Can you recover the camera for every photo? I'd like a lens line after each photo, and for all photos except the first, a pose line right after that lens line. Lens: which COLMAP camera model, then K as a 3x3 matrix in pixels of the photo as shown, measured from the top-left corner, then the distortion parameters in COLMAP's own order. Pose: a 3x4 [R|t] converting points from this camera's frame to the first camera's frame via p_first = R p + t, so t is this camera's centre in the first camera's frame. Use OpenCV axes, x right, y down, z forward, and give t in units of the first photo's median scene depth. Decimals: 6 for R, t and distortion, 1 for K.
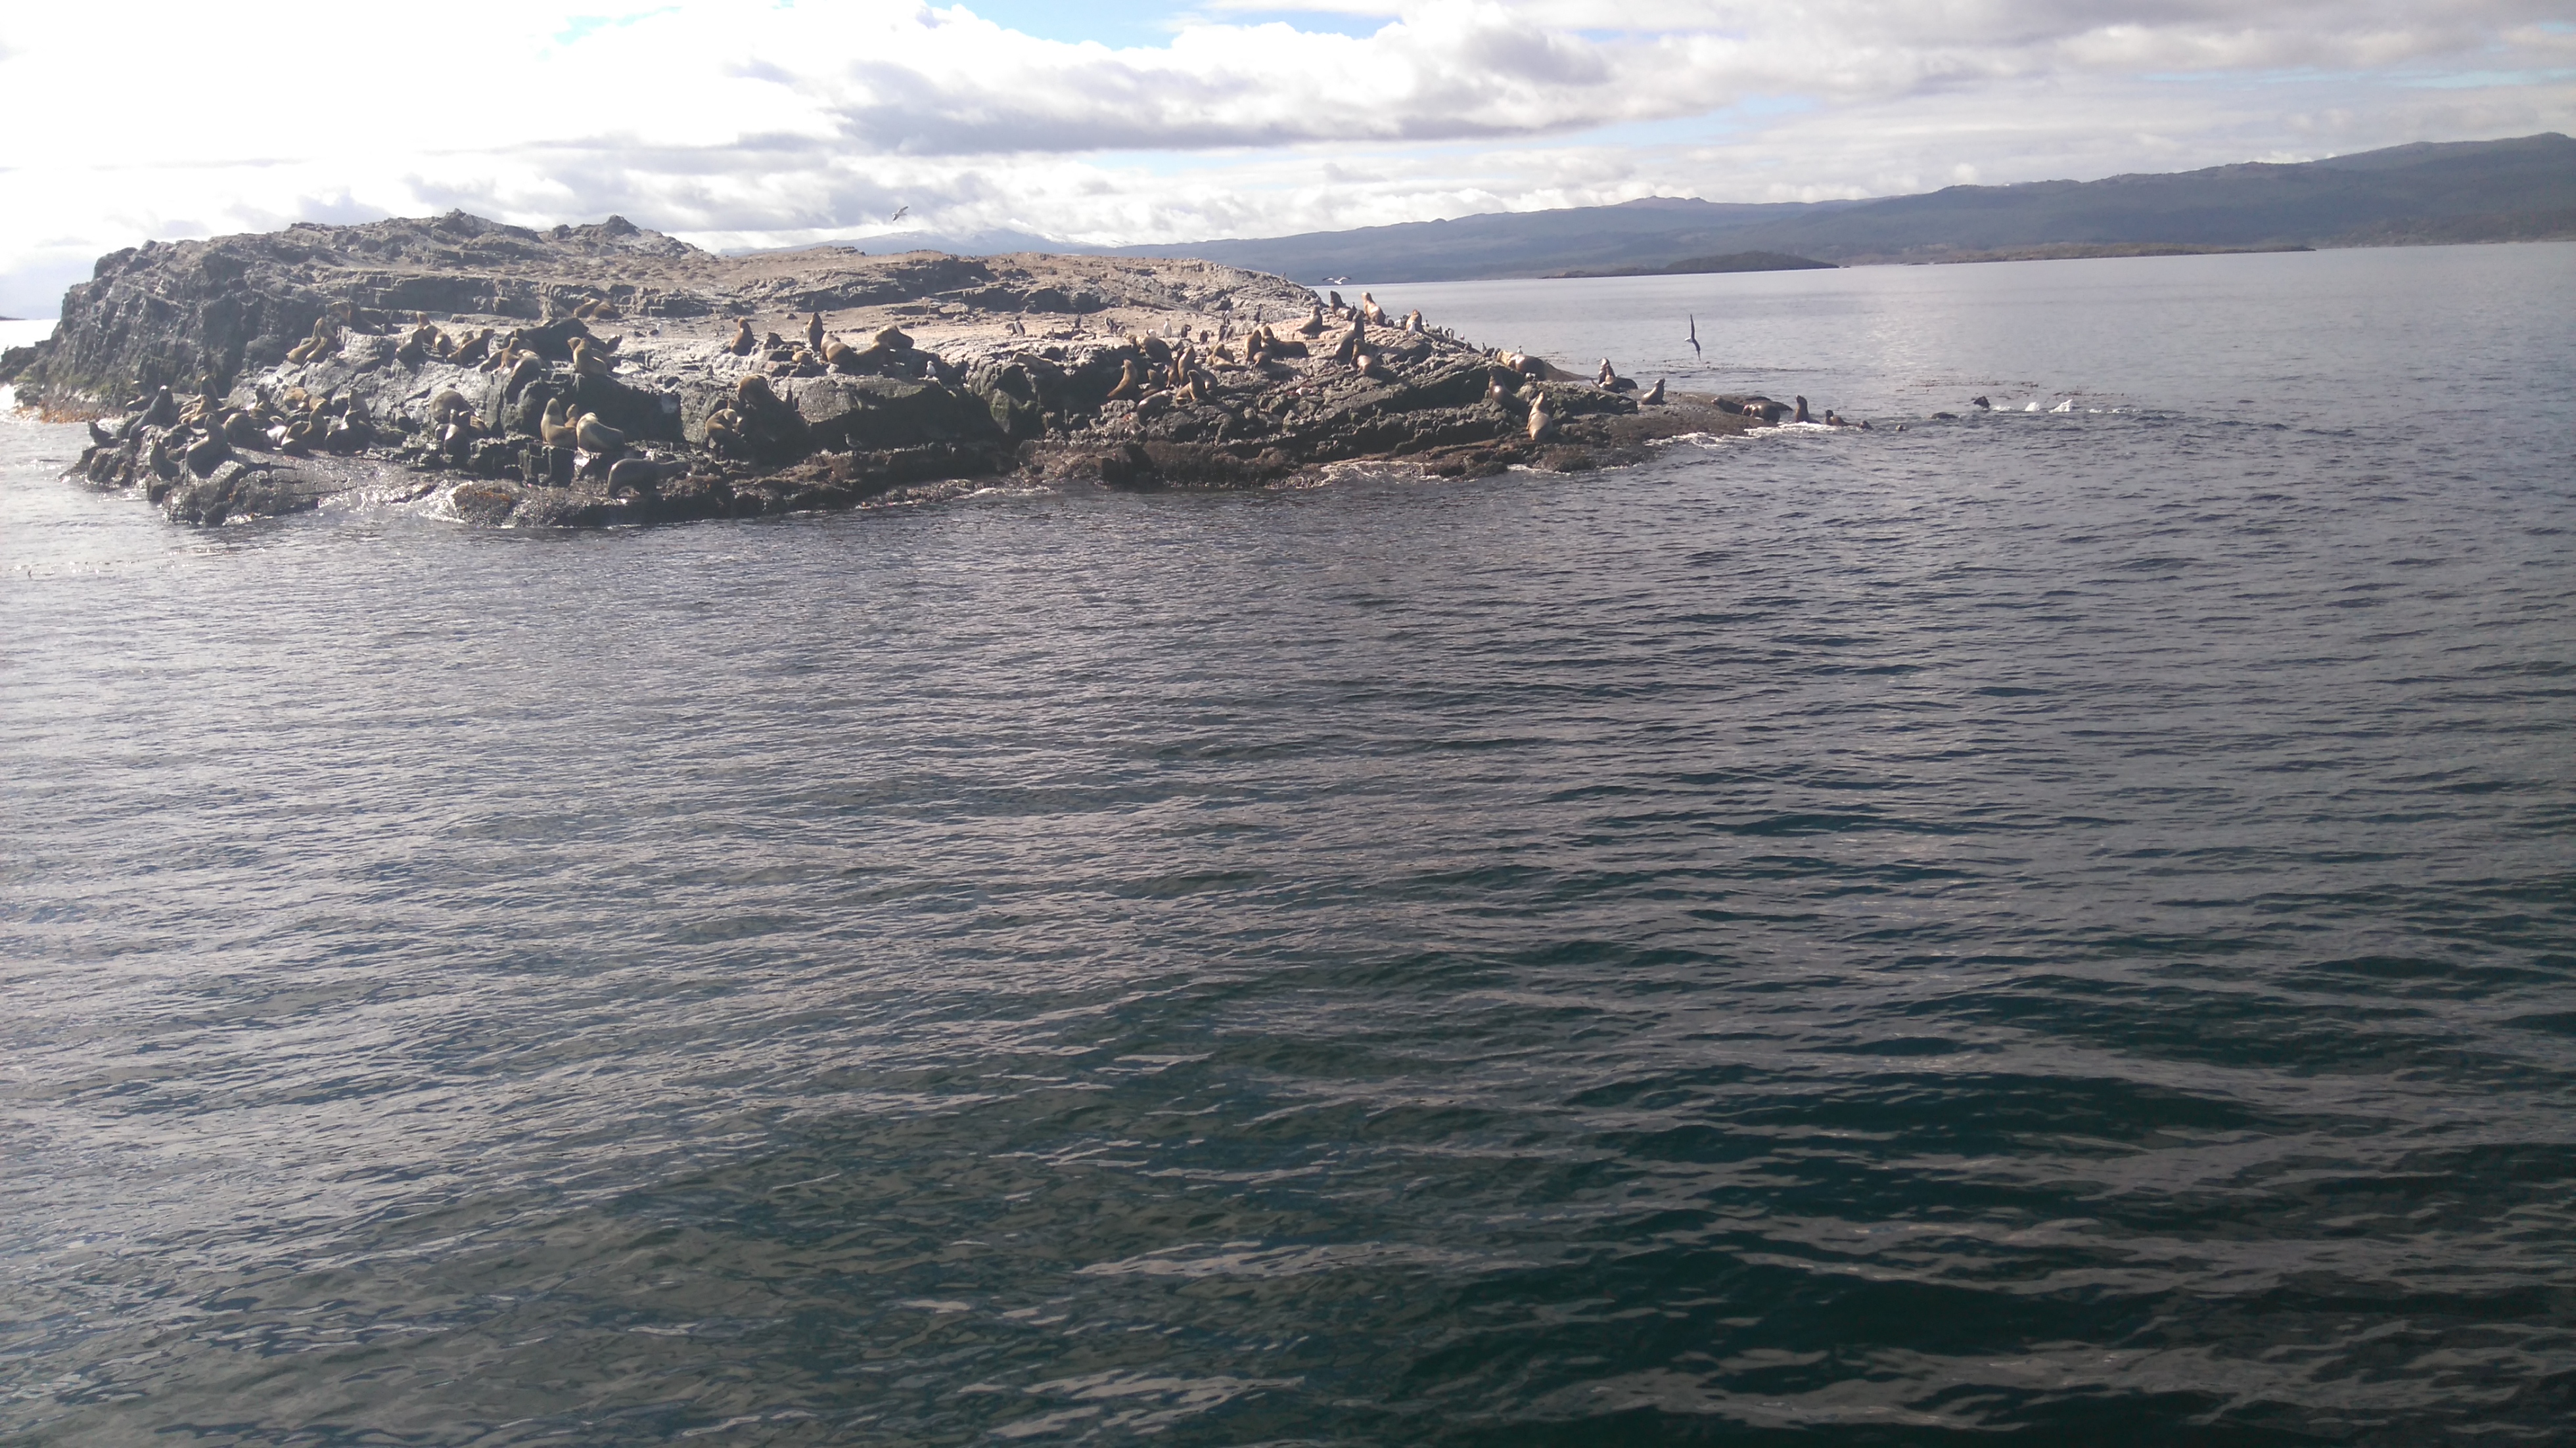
lens RADIAL K [[1942.2, 0, 1288.0], [0, 1942.2, 724.0], [0, 0, 1]] dist [0.108355, -0.149121]
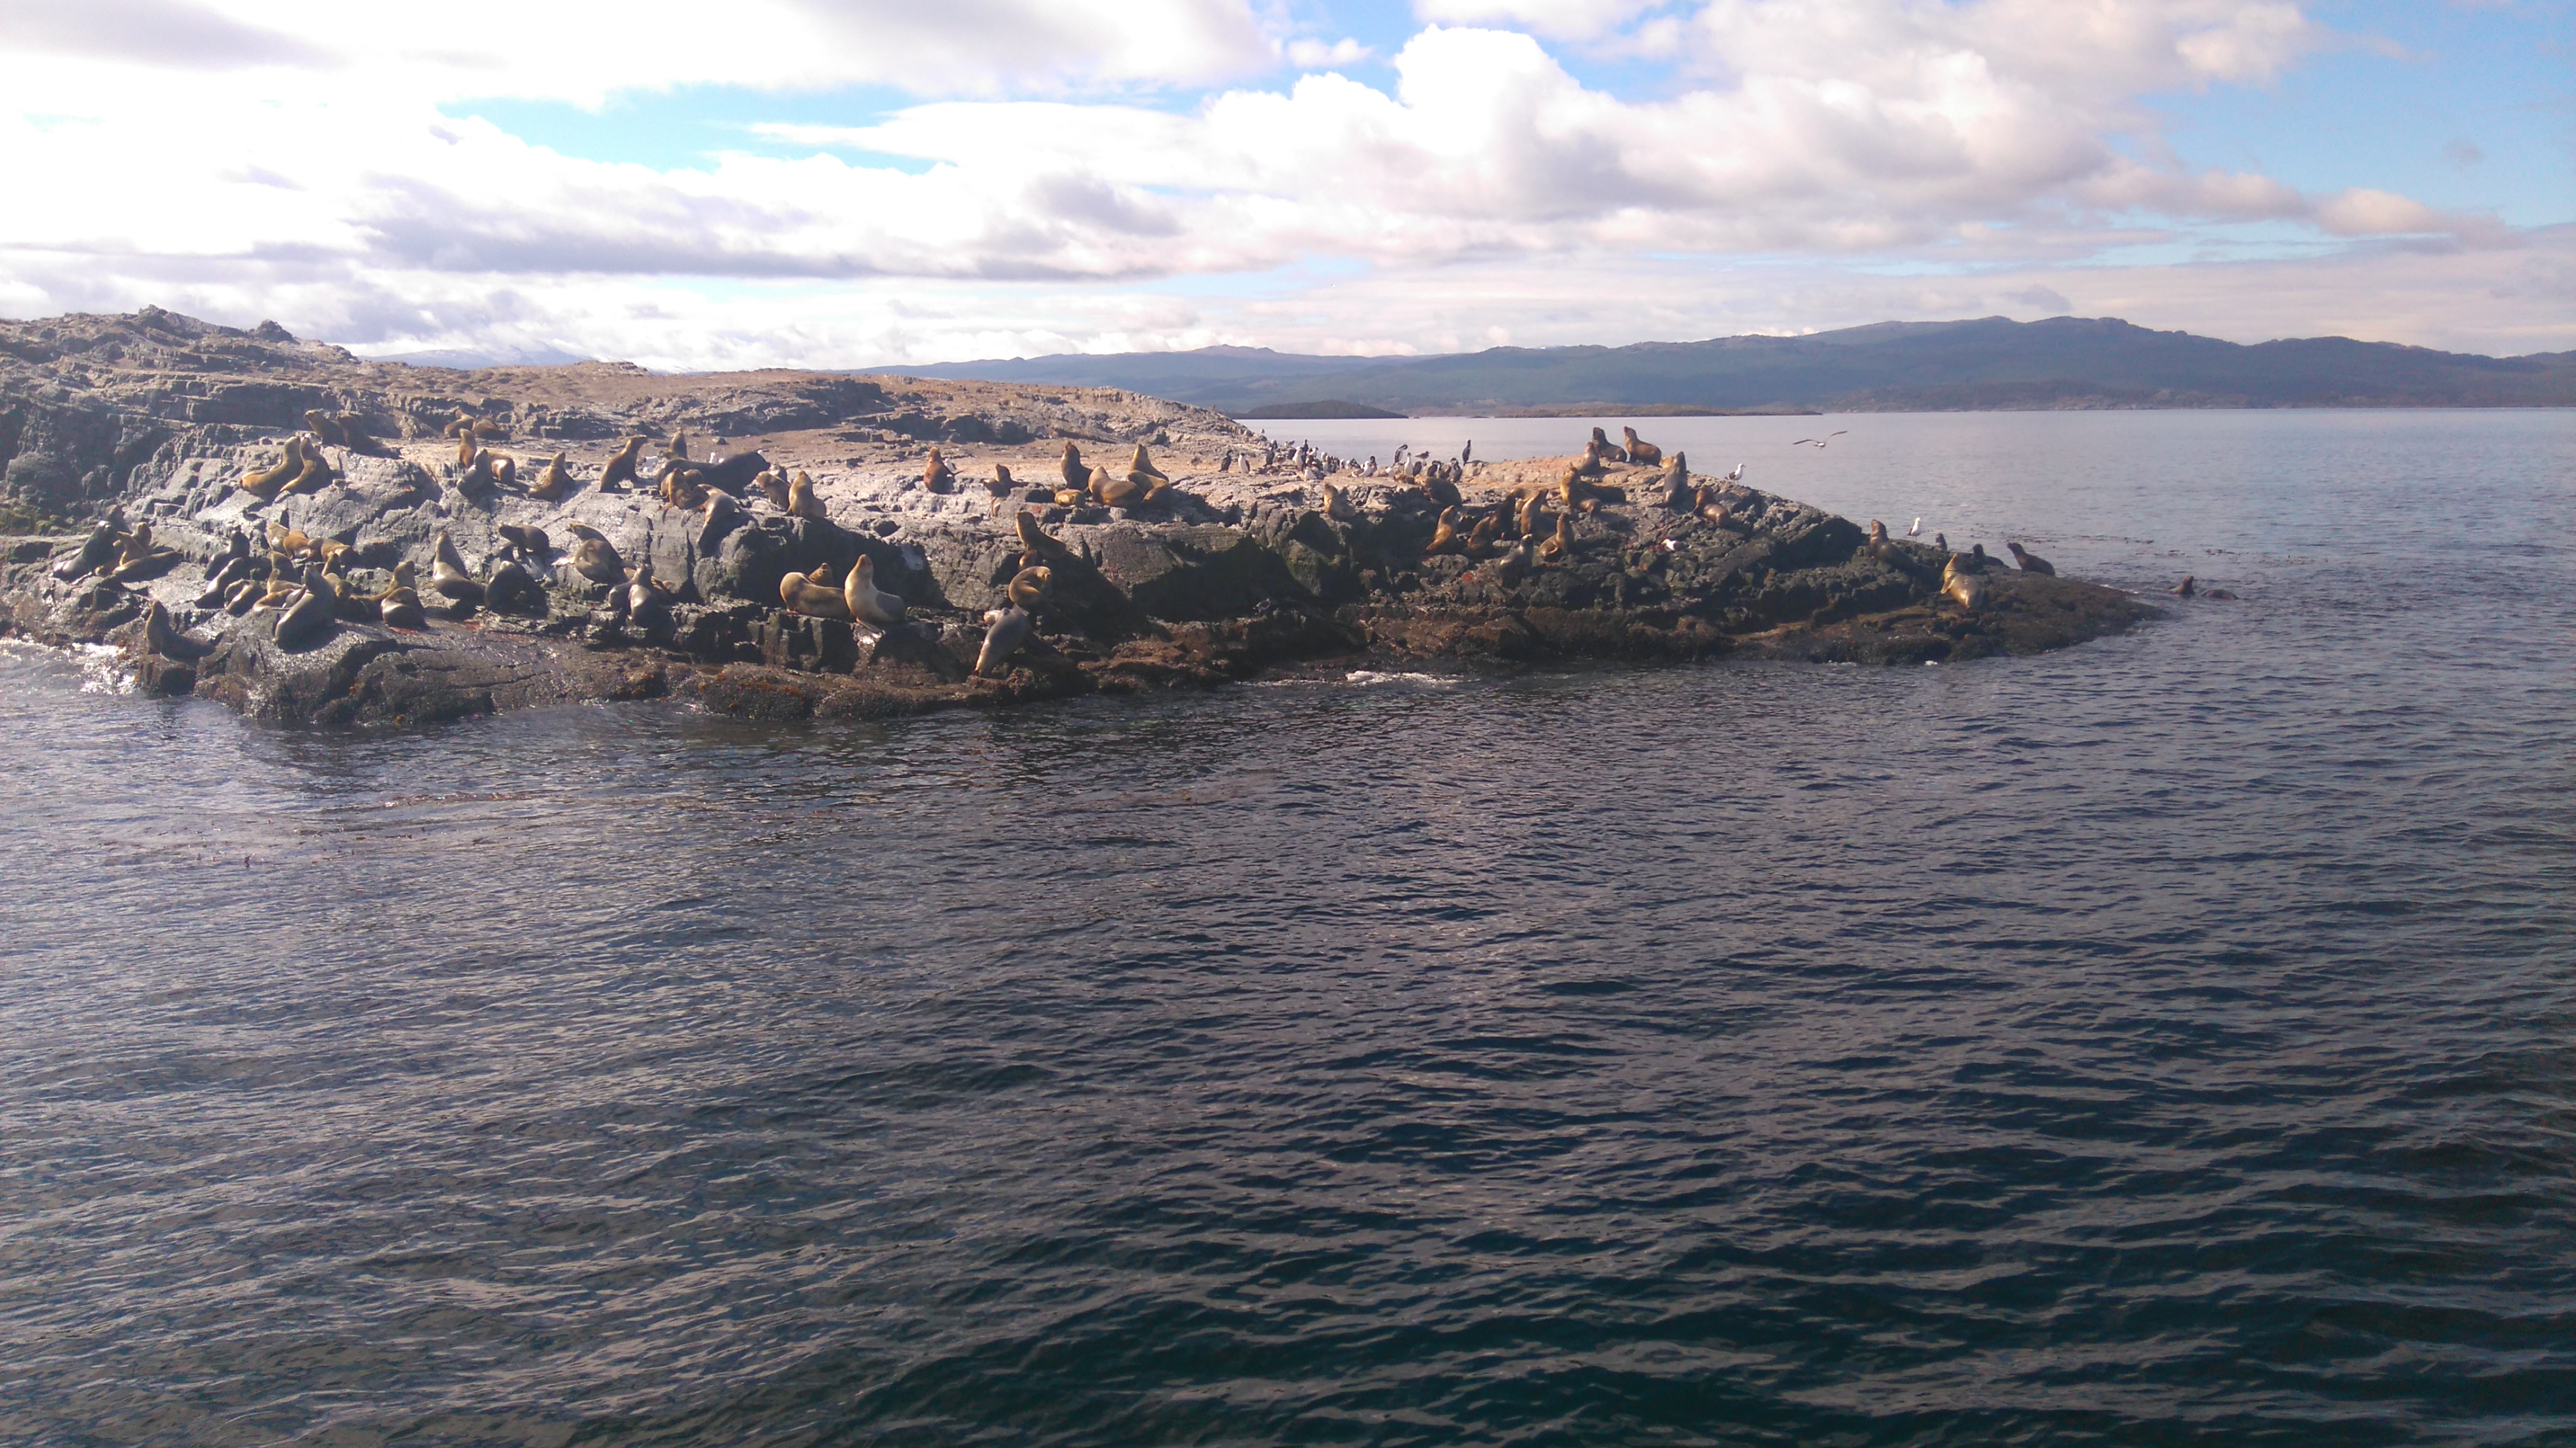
lens RADIAL K [[1942.2, 0, 1288.0], [0, 1942.2, 724.0], [0, 0, 1]] dist [0.108355, -0.149121]
pose [[0.977731, -0.007671, 0.209723, -0.290602], [0.021956, 0.997587, -0.065869, -0.041515], [-0.208712, 0.069007, 0.975540, 0.216193]]
